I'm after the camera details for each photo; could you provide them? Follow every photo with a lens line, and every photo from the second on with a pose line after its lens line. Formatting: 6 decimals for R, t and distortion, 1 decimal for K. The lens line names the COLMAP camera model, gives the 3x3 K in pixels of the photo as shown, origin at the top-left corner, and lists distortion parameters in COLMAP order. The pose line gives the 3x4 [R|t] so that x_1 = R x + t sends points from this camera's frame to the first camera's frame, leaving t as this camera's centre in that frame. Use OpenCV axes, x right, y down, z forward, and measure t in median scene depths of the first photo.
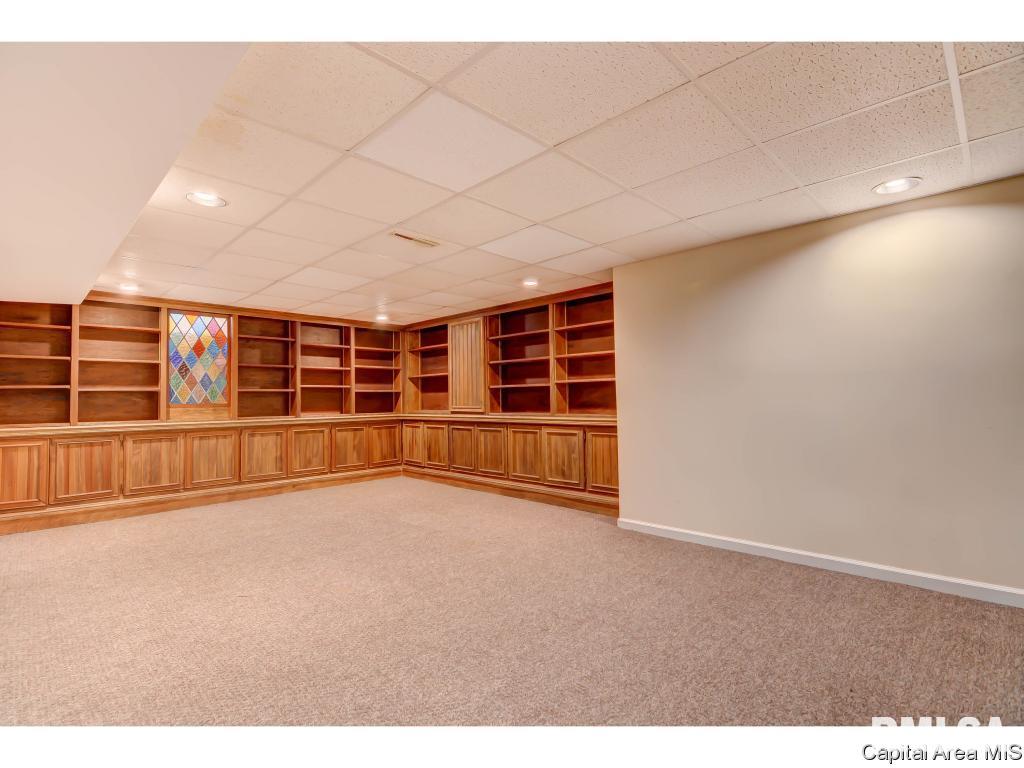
lens RADIAL K [[495.1, 0, 511.8], [0, 495.1, 383.0], [0, 0, 1]] dist [0.000389, -0.001837]
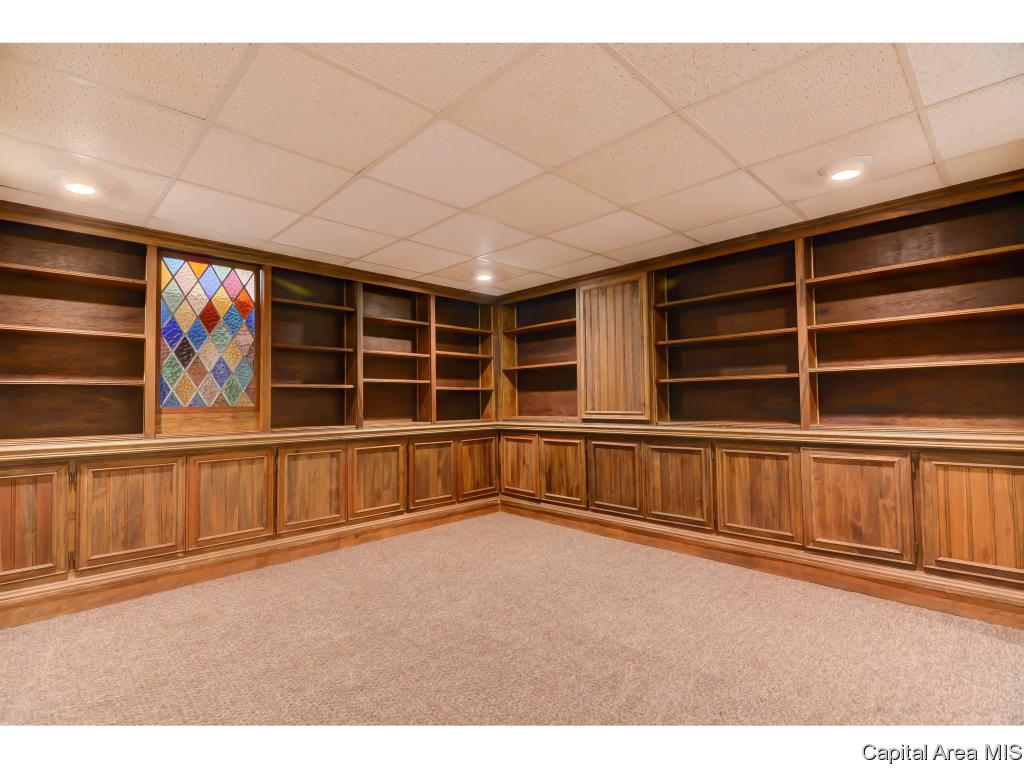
lens RADIAL K [[495.1, 0, 512.7], [0, 495.1, 384.7], [0, 0, 1]] dist [0.000389, -0.001837]
pose [[0.999881, 0.000104, -0.015396, -0.244874], [-0.000135, 0.999998, -0.001991, 0.015288], [0.015395, 0.001993, 0.999879, 0.388756]]
